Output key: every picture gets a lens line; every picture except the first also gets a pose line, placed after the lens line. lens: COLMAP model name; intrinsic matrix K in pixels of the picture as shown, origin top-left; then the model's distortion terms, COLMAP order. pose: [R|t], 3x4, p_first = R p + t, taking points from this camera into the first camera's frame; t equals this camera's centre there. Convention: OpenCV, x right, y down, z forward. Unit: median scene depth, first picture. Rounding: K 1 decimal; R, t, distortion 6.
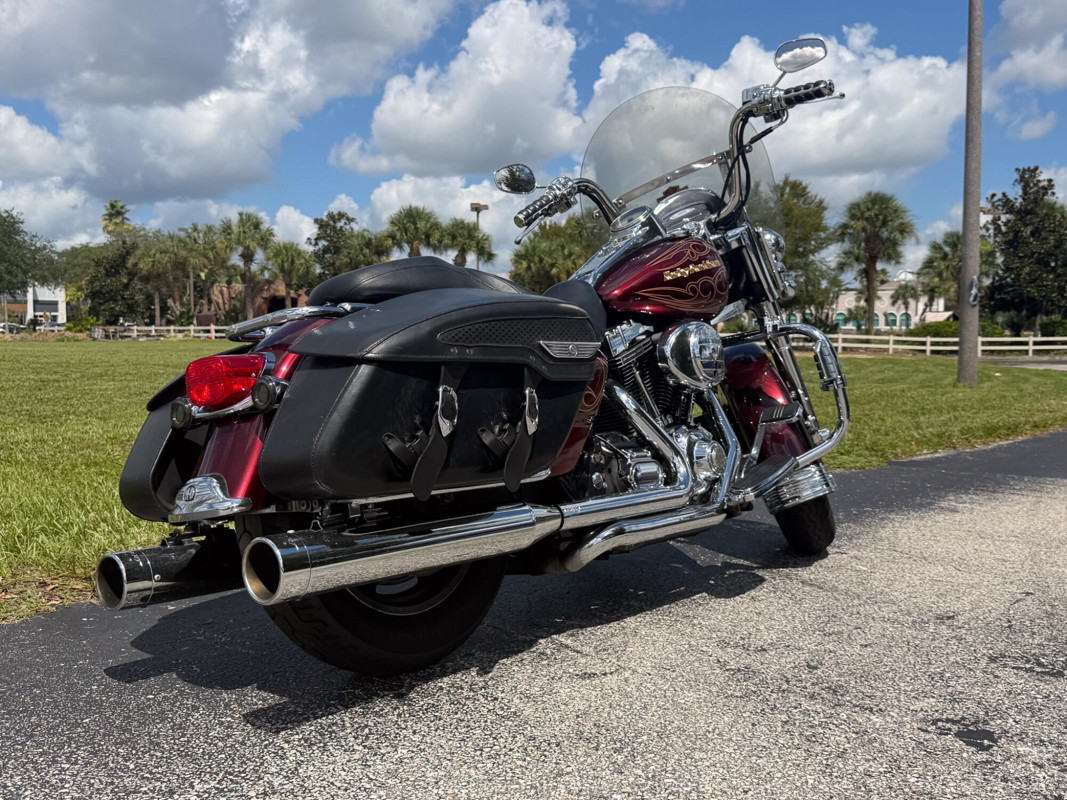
lens RADIAL K [[1056.7, 0, 533.5], [0, 1056.7, 400.0], [0, 0, 1]] dist [0.143439, -0.300749]
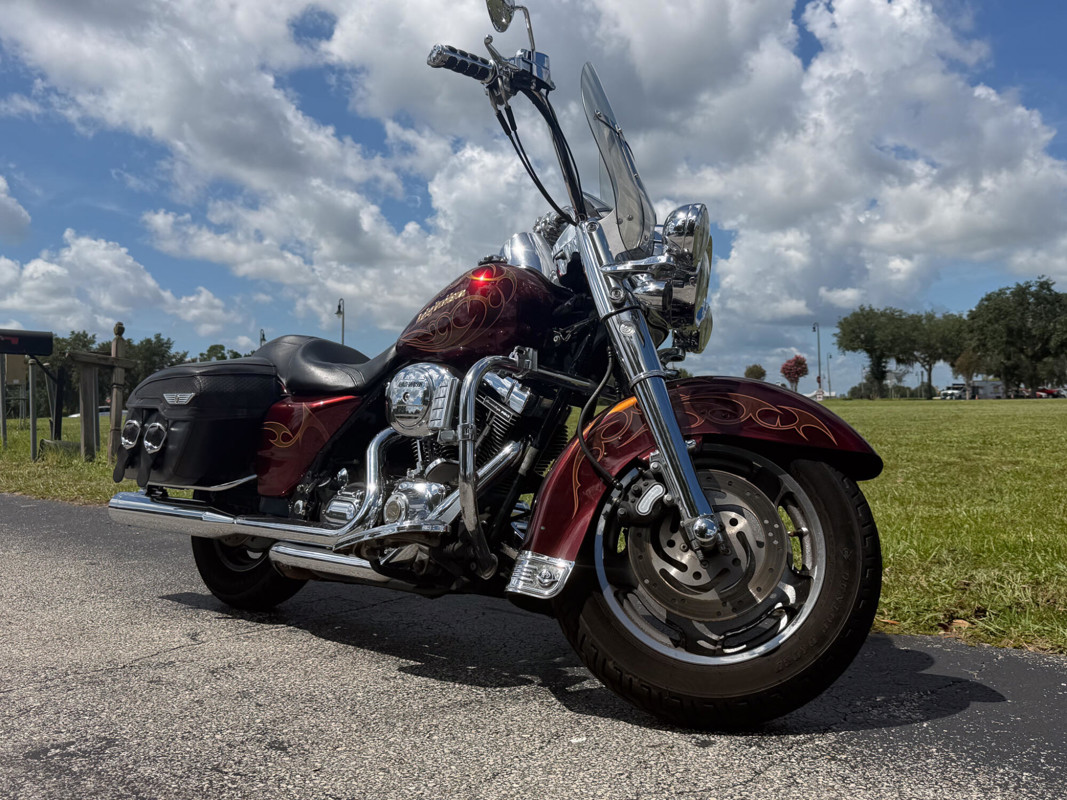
lens RADIAL K [[1056.7, 0, 533.5], [0, 1056.7, 400.0], [0, 0, 1]] dist [0.143439, -0.300749]
pose [[-0.061360, -0.013804, -0.998020, 1.309362], [-0.037683, 0.999224, -0.011504, -0.042619], [0.997404, 0.036903, -0.061833, 1.411870]]
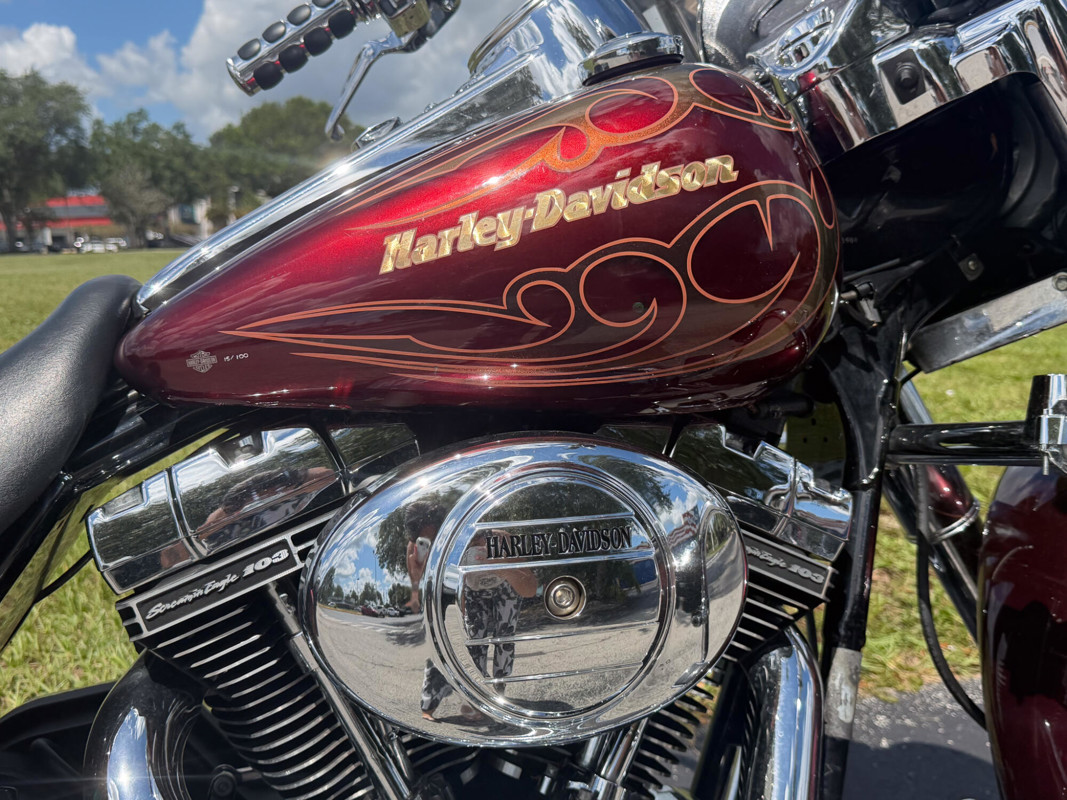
lens RADIAL K [[1056.7, 0, 533.5], [0, 1056.7, 400.0], [0, 0, 1]] dist [0.143439, -0.300749]
pose [[0.826525, 0.050468, -0.560634, 0.350099], [0.010141, 0.994476, 0.104473, -0.130650], [0.562809, -0.092035, 0.821447, 0.992172]]
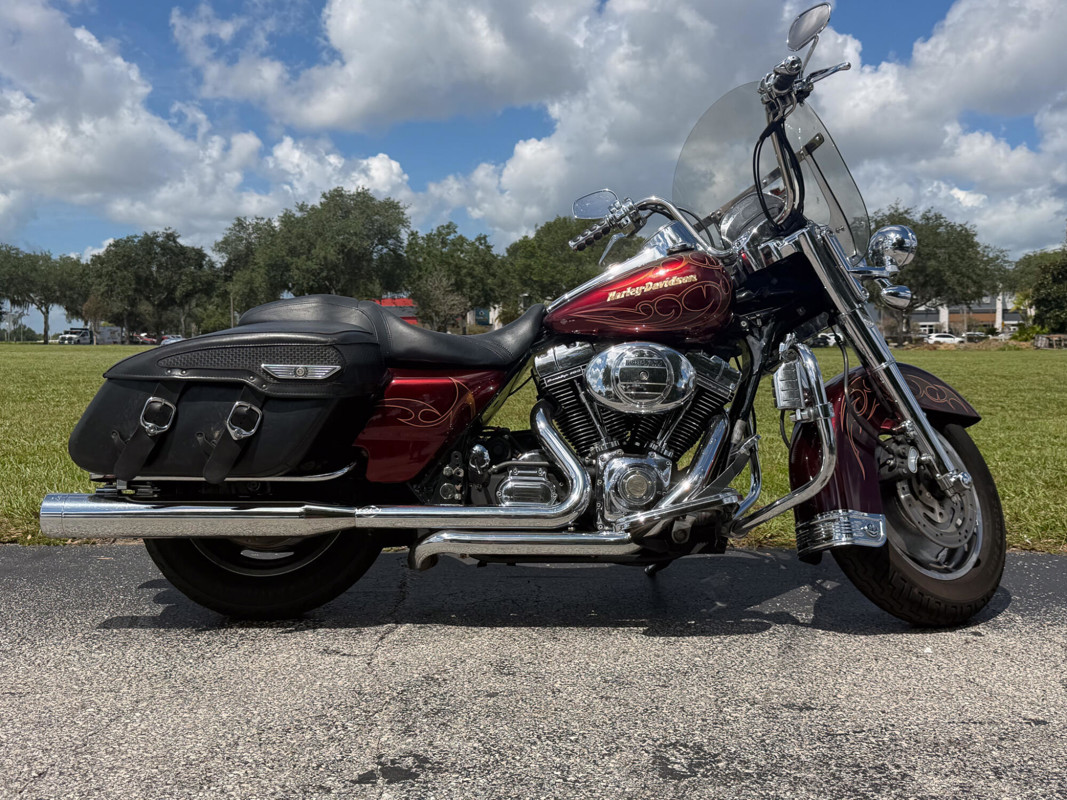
lens RADIAL K [[1056.7, 0, 533.5], [0, 1056.7, 400.0], [0, 0, 1]] dist [0.143439, -0.300749]
pose [[0.657264, 0.031149, -0.753017, 0.995457], [-0.037112, 0.999271, 0.008943, -0.032272], [0.752747, 0.022068, 0.657941, 0.367984]]
